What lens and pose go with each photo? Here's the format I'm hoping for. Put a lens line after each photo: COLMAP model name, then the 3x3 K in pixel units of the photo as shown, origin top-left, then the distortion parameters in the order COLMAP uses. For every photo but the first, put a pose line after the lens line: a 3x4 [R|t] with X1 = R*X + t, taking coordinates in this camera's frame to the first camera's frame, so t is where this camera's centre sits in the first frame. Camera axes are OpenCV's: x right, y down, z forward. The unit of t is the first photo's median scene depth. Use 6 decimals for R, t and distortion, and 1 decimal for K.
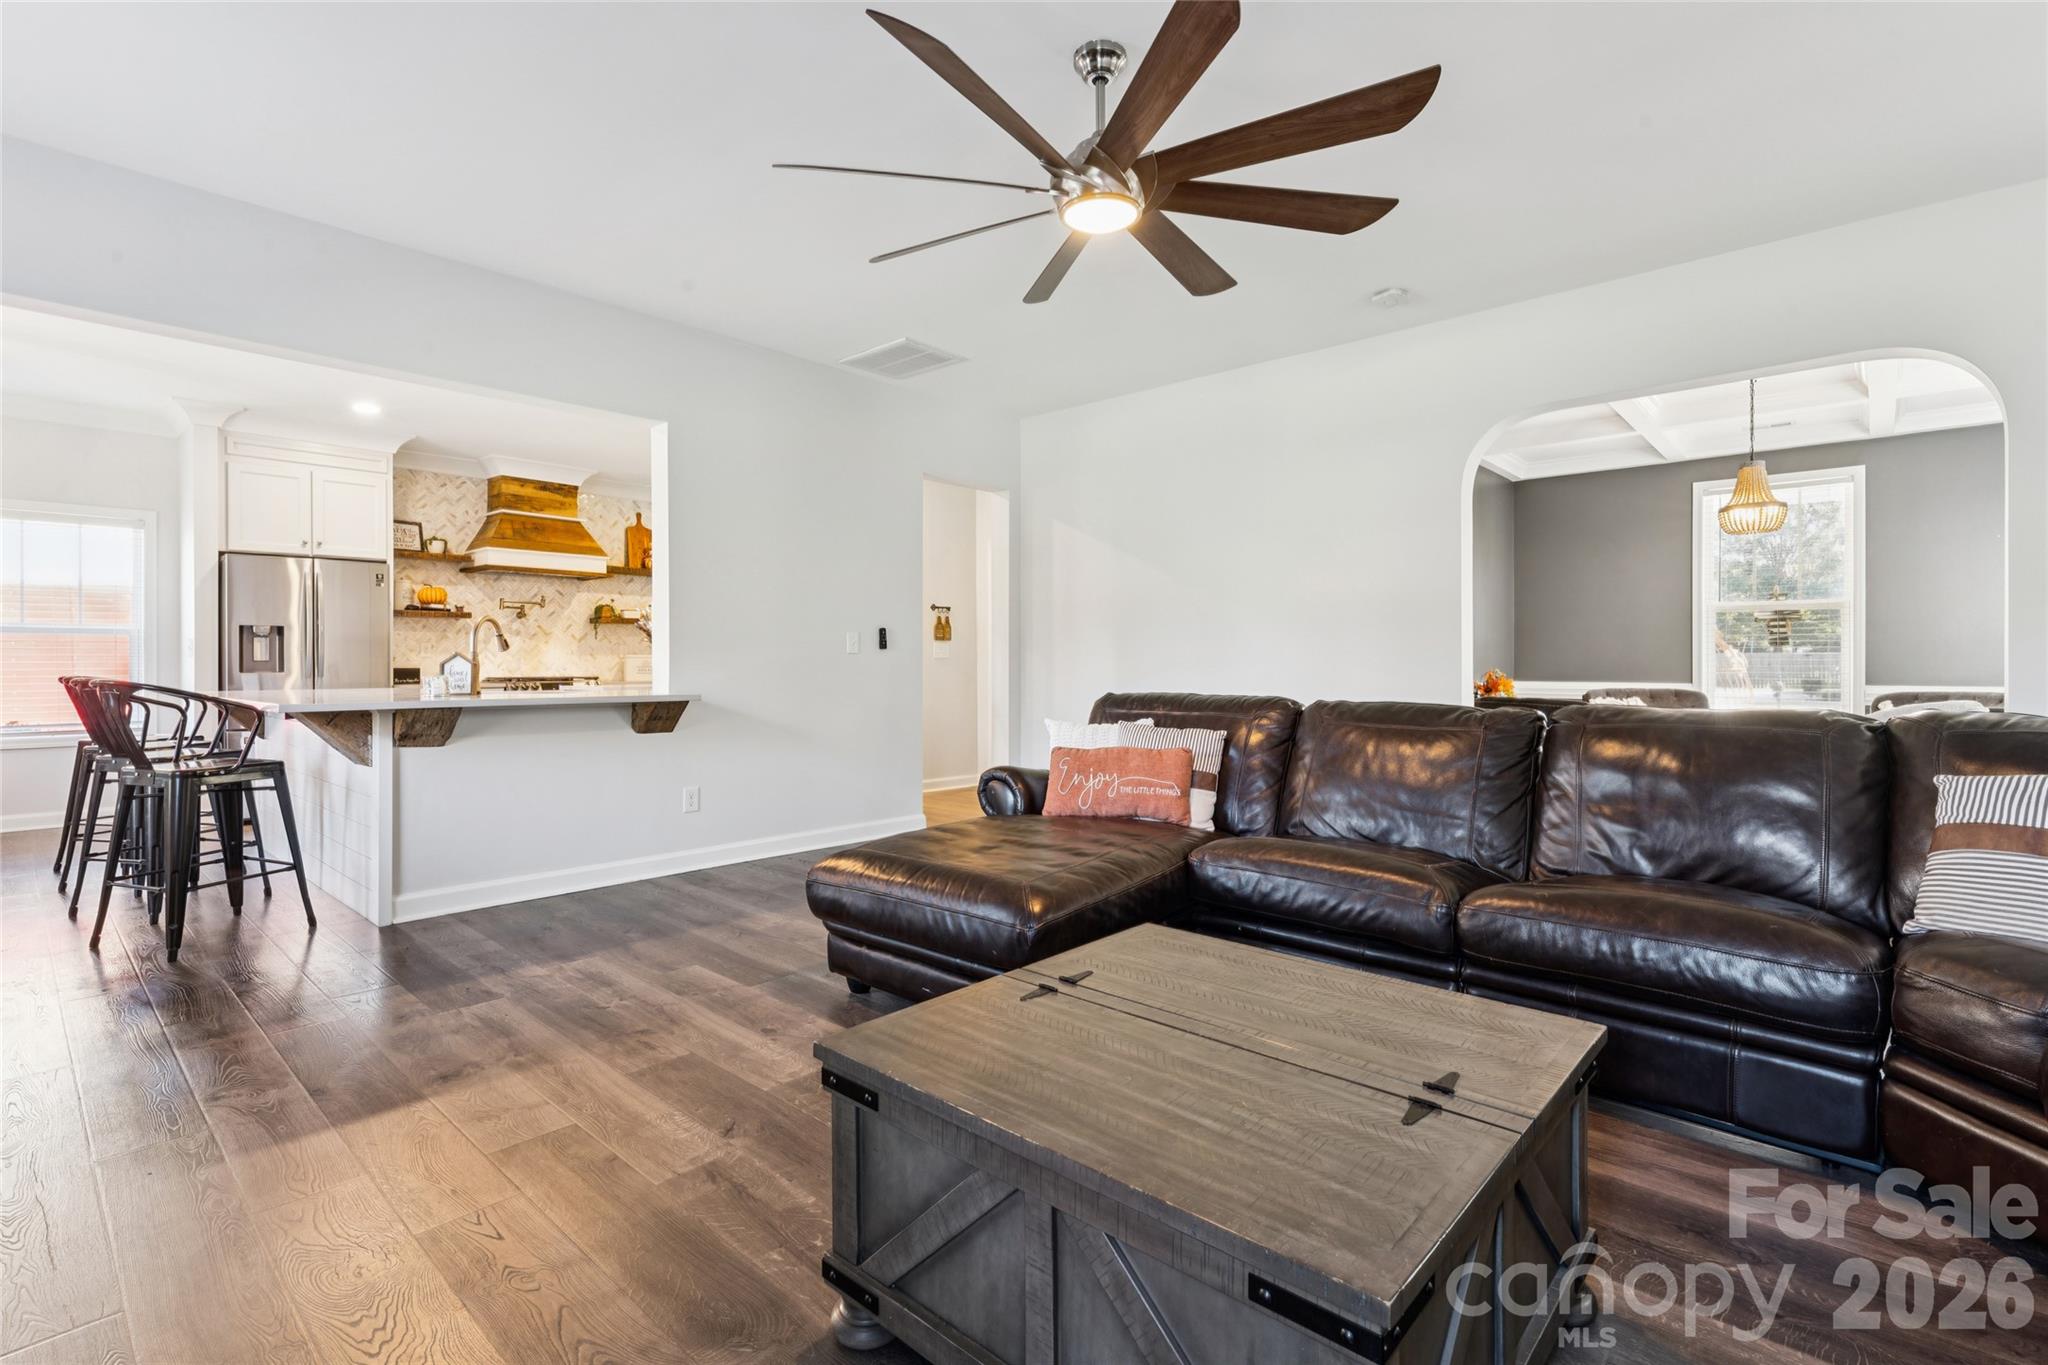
lens RADIAL K [[952.2, 0, 986.8], [0, 952.2, 659.3], [0, 0, 1]] dist [0.041743, -0.000024]
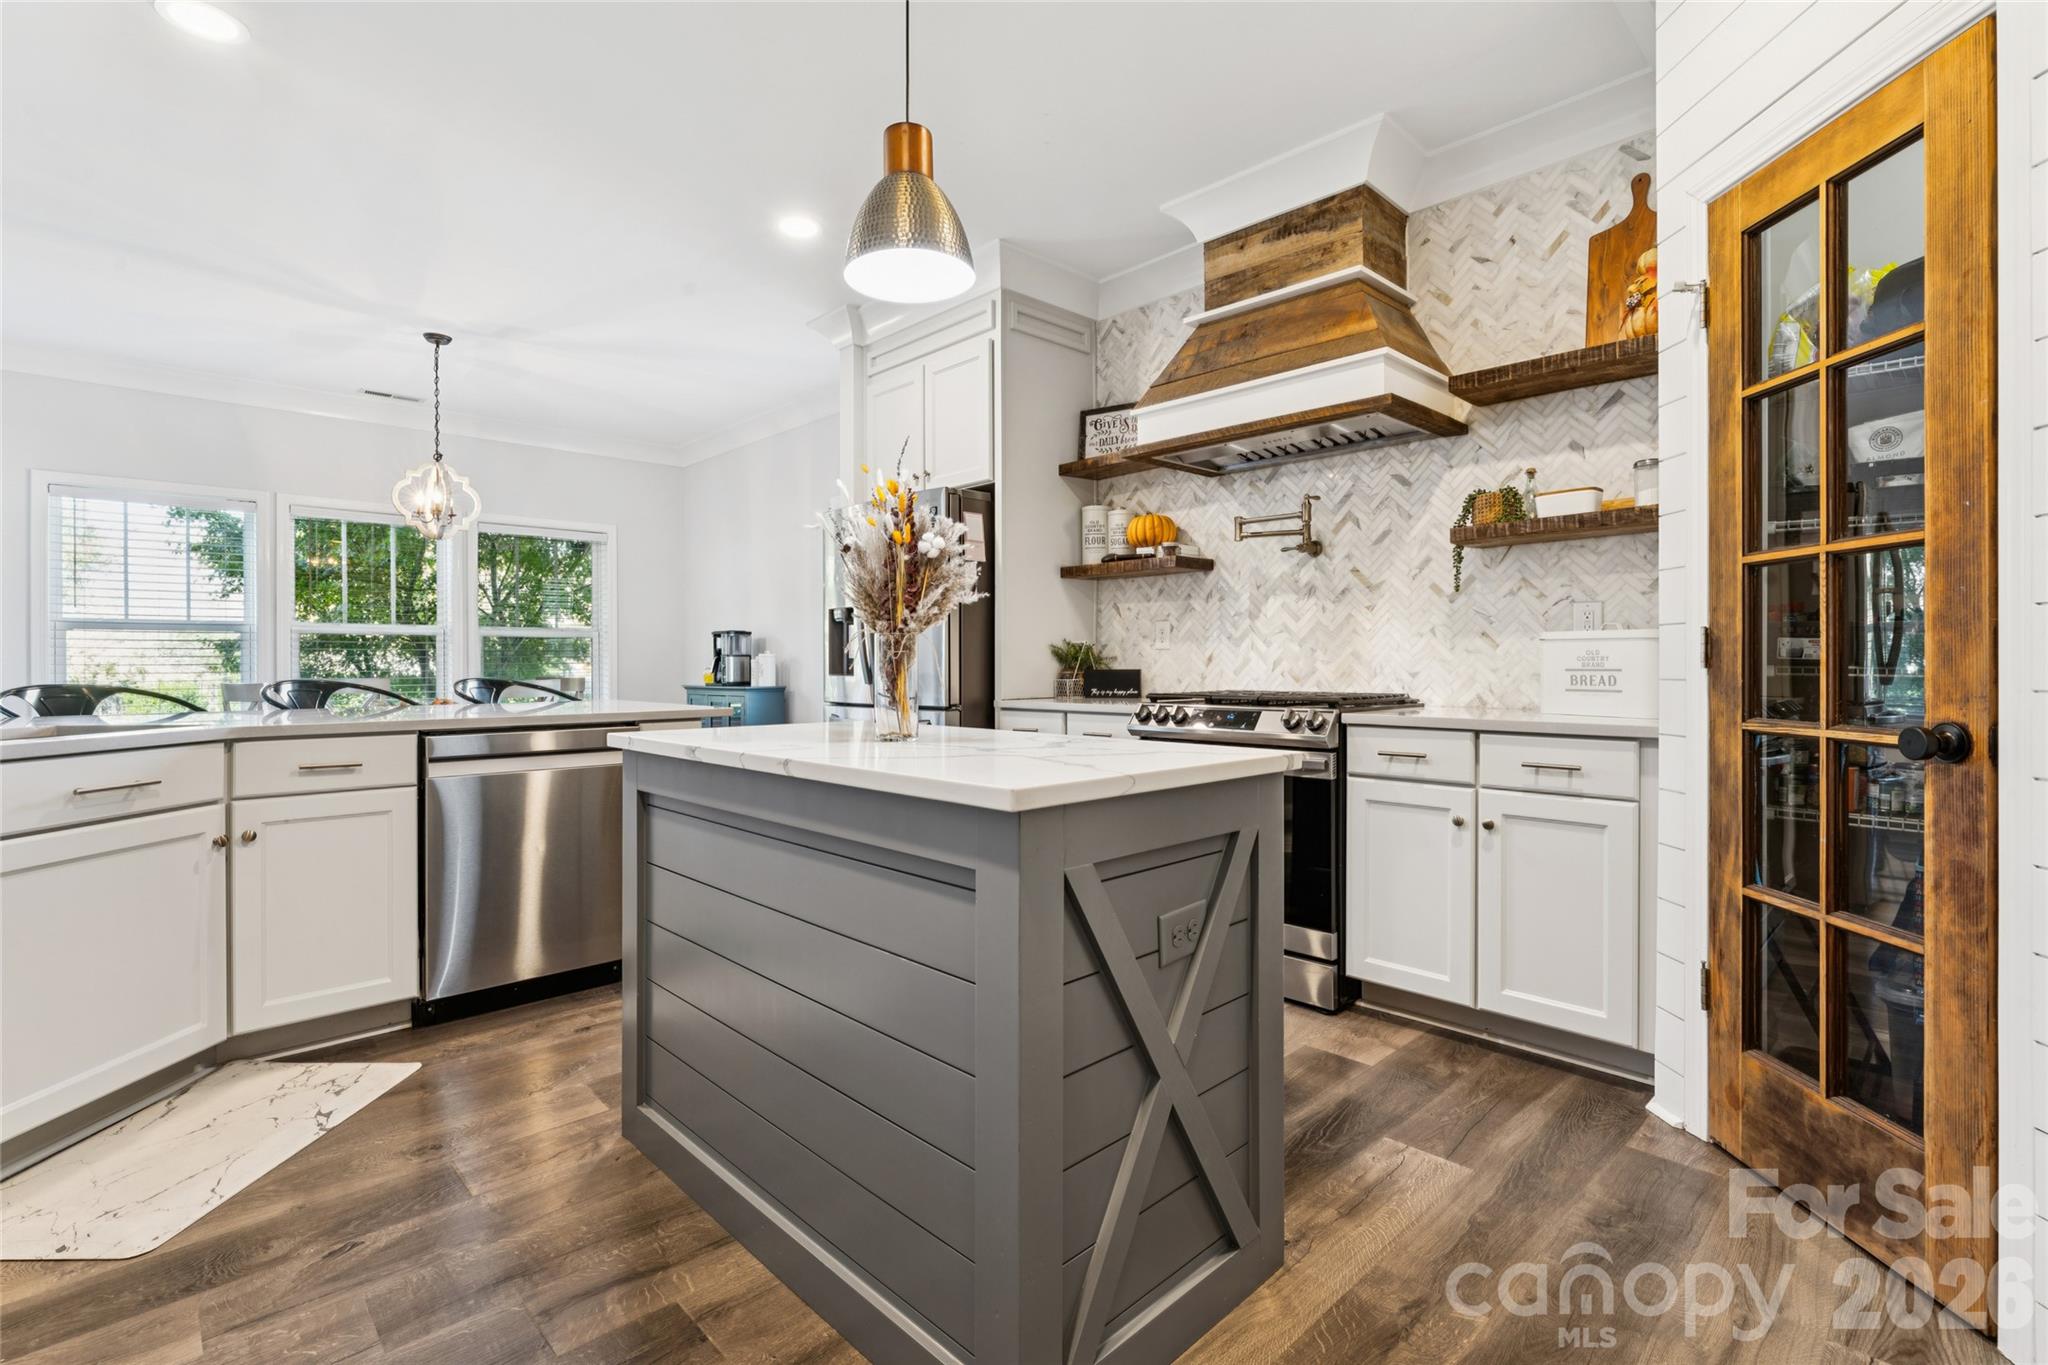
lens RADIAL K [[939.2, 0, 1032.6], [0, 939.2, 664.0], [0, 0, 1]] dist [-0.001097, 0.000033]
pose [[-0.022250, 0.002001, -0.999750, -0.062319], [0.010112, 0.999947, 0.001776, 0.004364], [0.999701, -0.010070, -0.022269, 0.936381]]
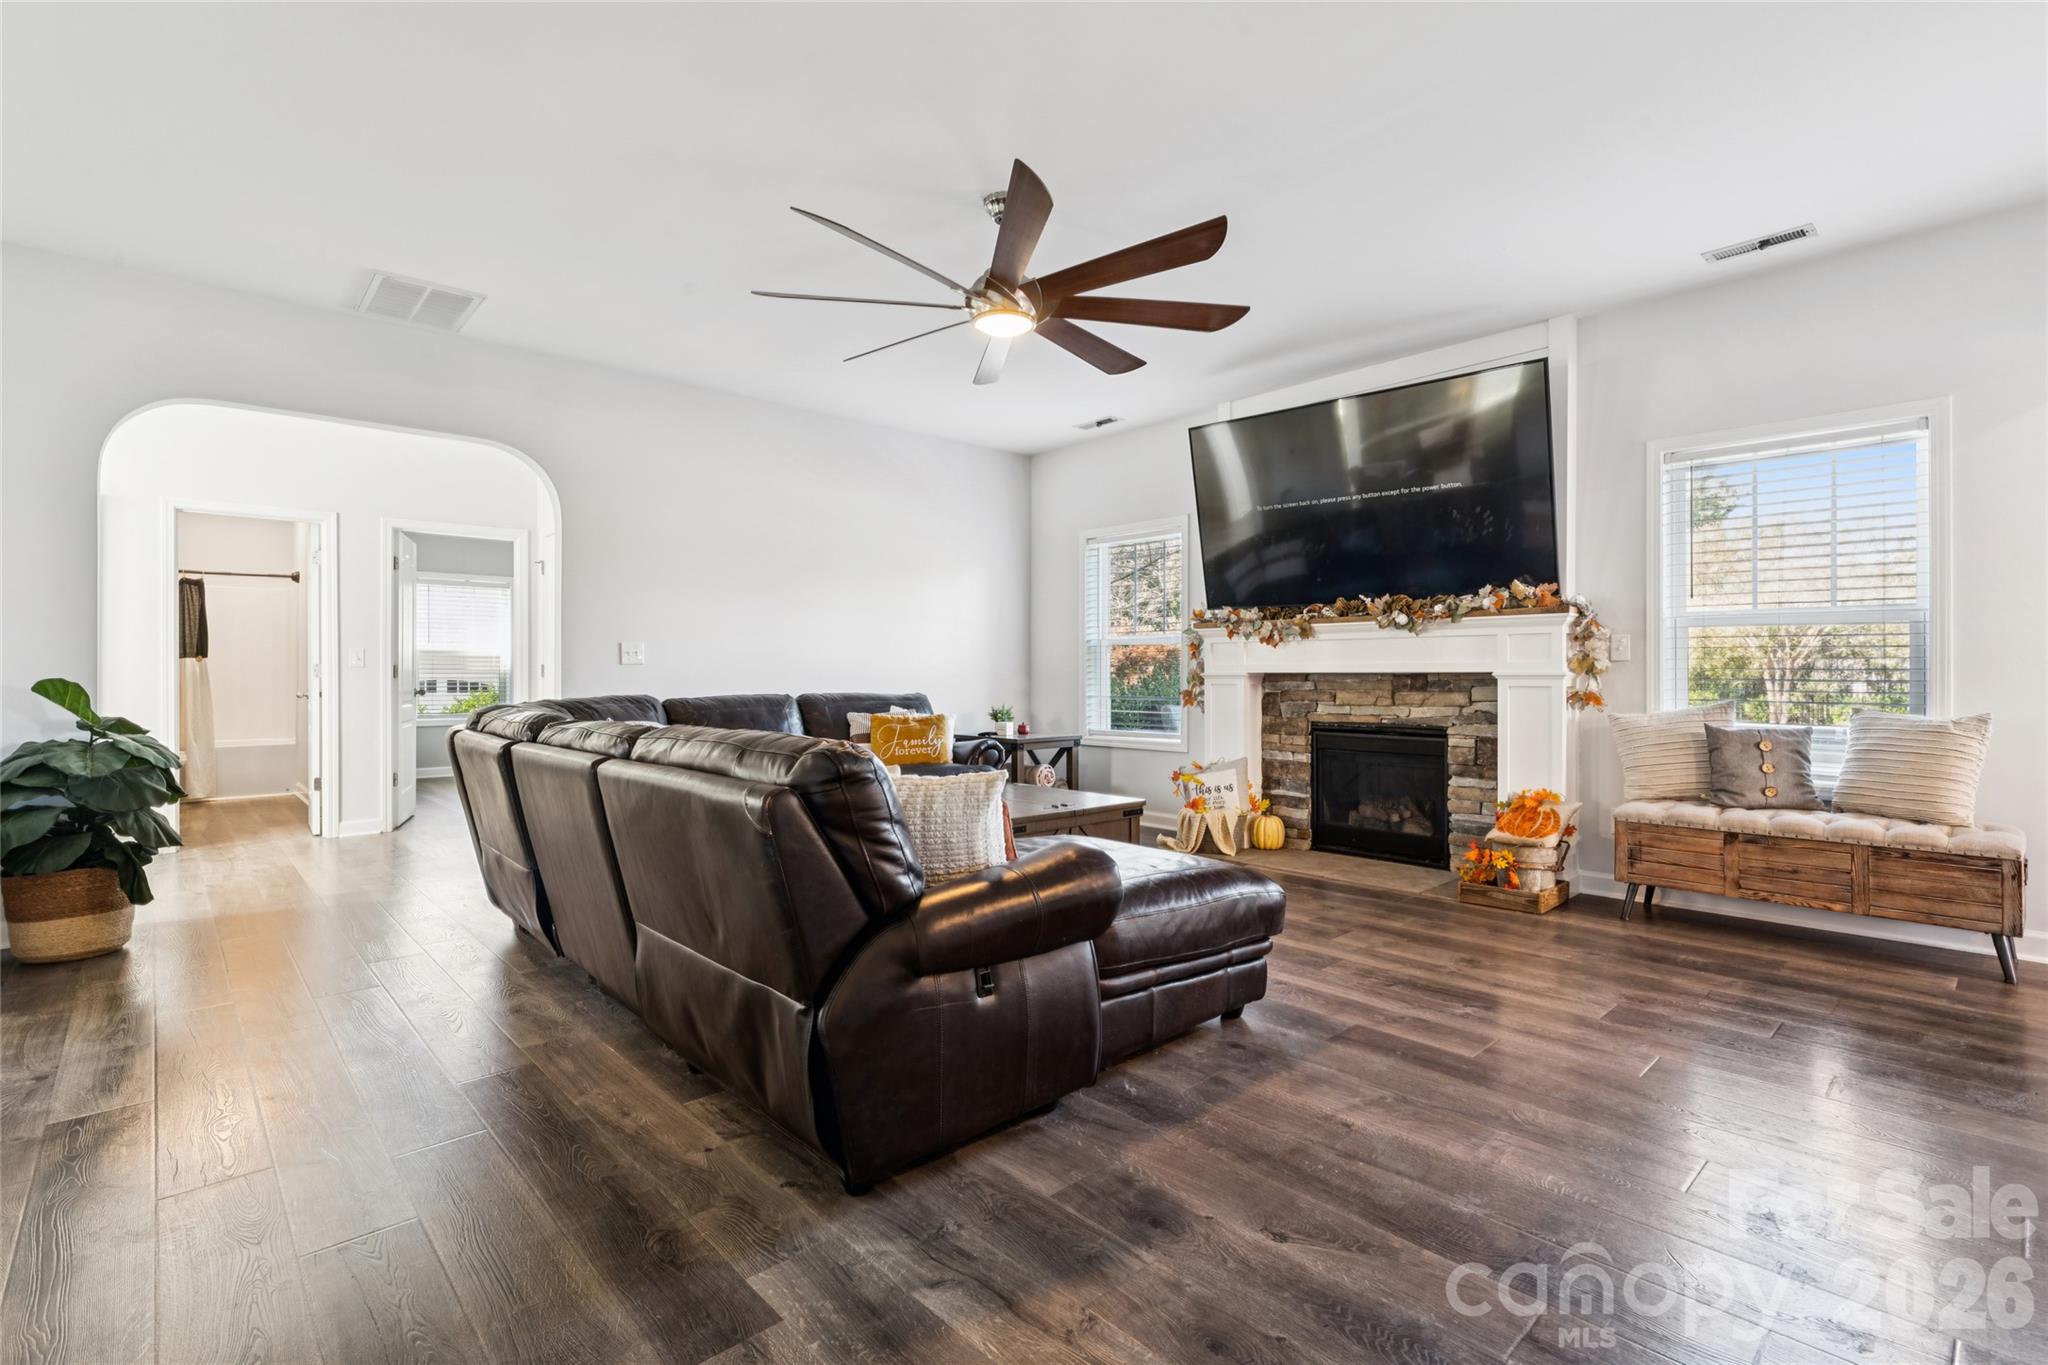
lens RADIAL K [[937.8, 0, 1022.7], [0, 937.8, 677.6], [0, 0, 1]] dist [-0.001997, 0.000006]
pose [[-0.998620, 0.001201, 0.052513, 0.009217], [0.001276, 0.999998, 0.001395, 0.003331], [-0.052511, 0.001460, -0.998619, 0.762154]]
